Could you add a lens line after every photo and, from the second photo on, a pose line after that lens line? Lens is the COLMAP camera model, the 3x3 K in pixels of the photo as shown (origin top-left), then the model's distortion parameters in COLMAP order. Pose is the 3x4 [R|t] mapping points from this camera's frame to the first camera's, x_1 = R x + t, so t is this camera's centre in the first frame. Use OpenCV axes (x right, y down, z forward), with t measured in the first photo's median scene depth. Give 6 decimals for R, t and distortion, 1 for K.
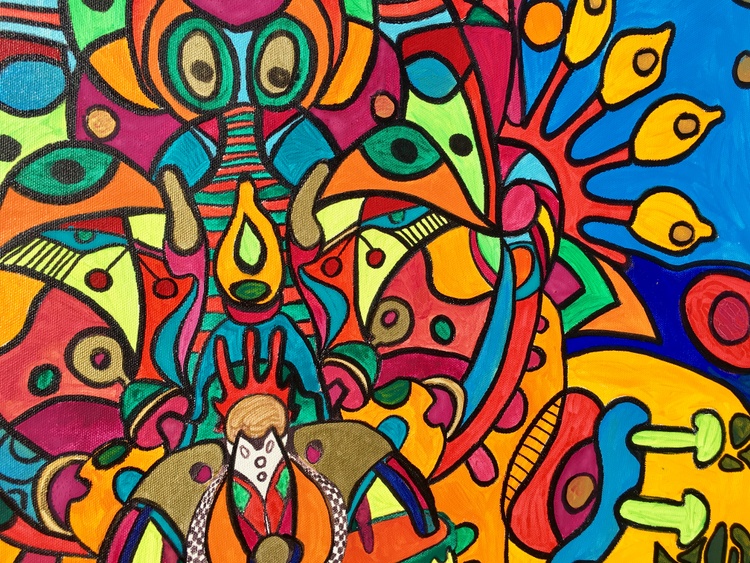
lens RADIAL K [[631.6, 0, 376.5], [0, 631.6, 279.0], [0, 0, 1]] dist [0.065476, -0.106015]
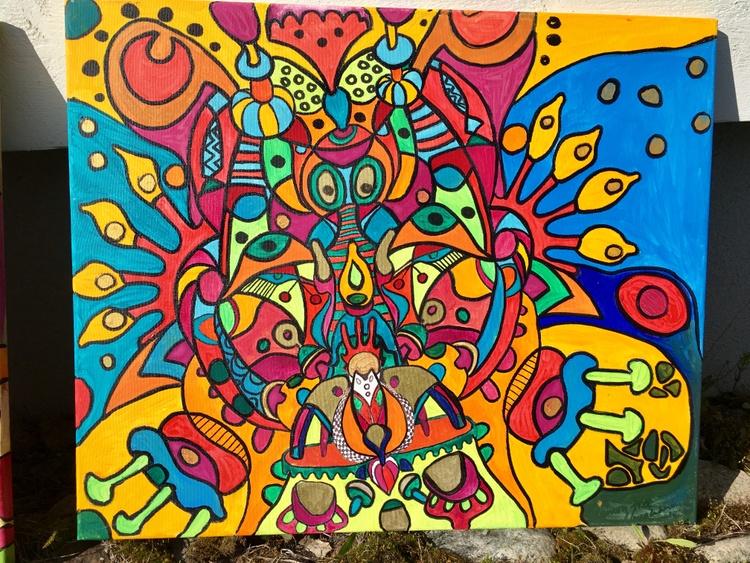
lens RADIAL K [[631.6, 0, 372.4], [0, 631.6, 282.2], [0, 0, 1]] dist [0.065476, -0.106015]
pose [[0.979487, -0.041105, -0.197271, 0.220297], [0.047612, 0.998463, 0.028356, -0.080863], [0.195803, -0.037167, 0.979939, -0.846683]]
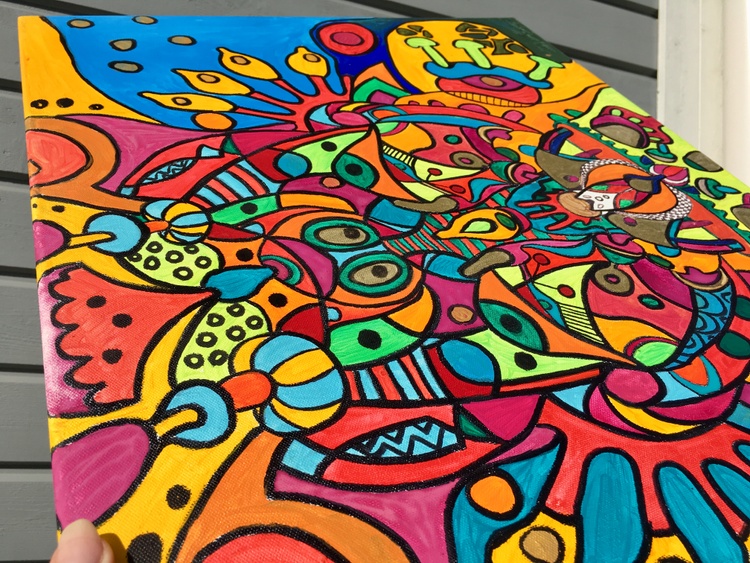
lens RADIAL K [[631.6, 0, 374.6], [0, 631.6, 282.7], [0, 0, 1]] dist [0.065476, -0.106015]
pose [[-0.388232, -0.820163, 0.420248, -0.711472], [0.893302, -0.222858, 0.390314, -0.726730], [-0.226466, 0.526941, 0.819174, 0.050687]]
